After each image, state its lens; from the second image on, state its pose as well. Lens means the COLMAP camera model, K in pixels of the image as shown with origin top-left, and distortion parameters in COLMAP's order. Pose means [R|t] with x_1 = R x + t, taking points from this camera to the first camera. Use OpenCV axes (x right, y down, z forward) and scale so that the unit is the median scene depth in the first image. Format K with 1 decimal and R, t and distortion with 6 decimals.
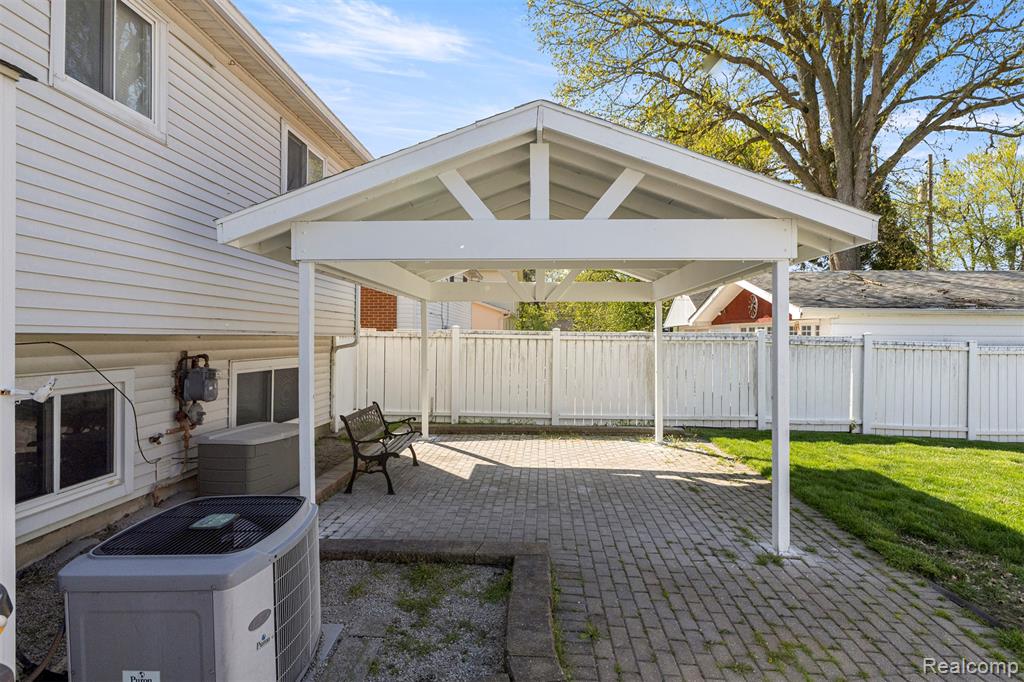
lens RADIAL K [[547.1, 0, 521.1], [0, 547.1, 335.9], [0, 0, 1]] dist [-0.005525, -0.000795]
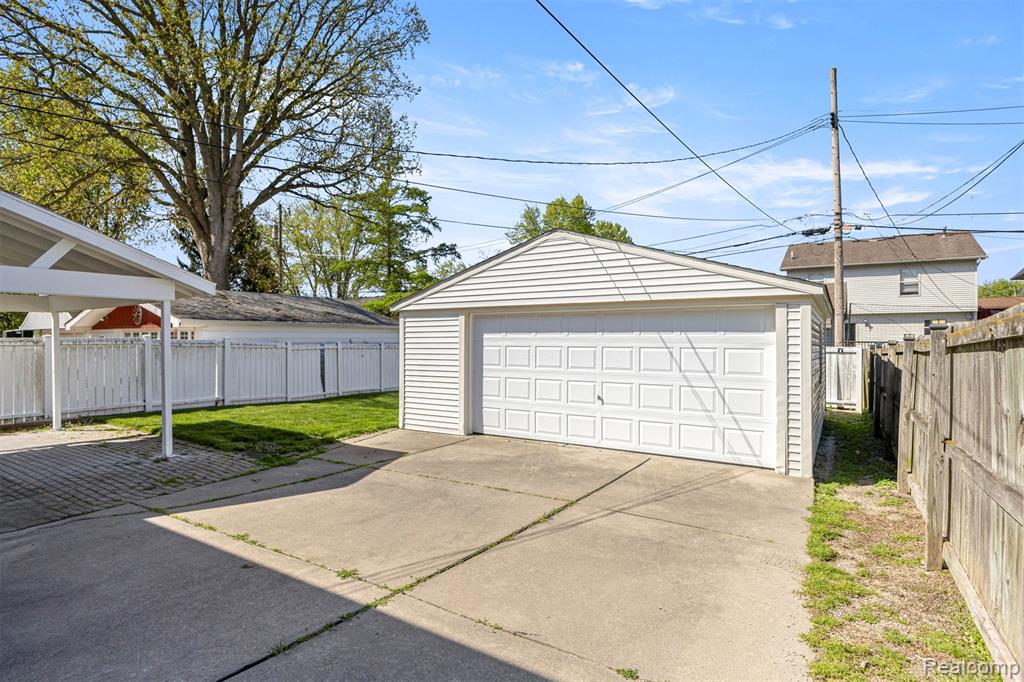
lens RADIAL K [[547.1, 0, 521.1], [0, 547.1, 335.9], [0, 0, 1]] dist [-0.005525, -0.000795]
pose [[0.516463, -0.005400, 0.856292, -0.183812], [0.007788, 0.999968, 0.001609, -0.004481], [-0.856274, 0.005838, 0.516489, -0.372019]]
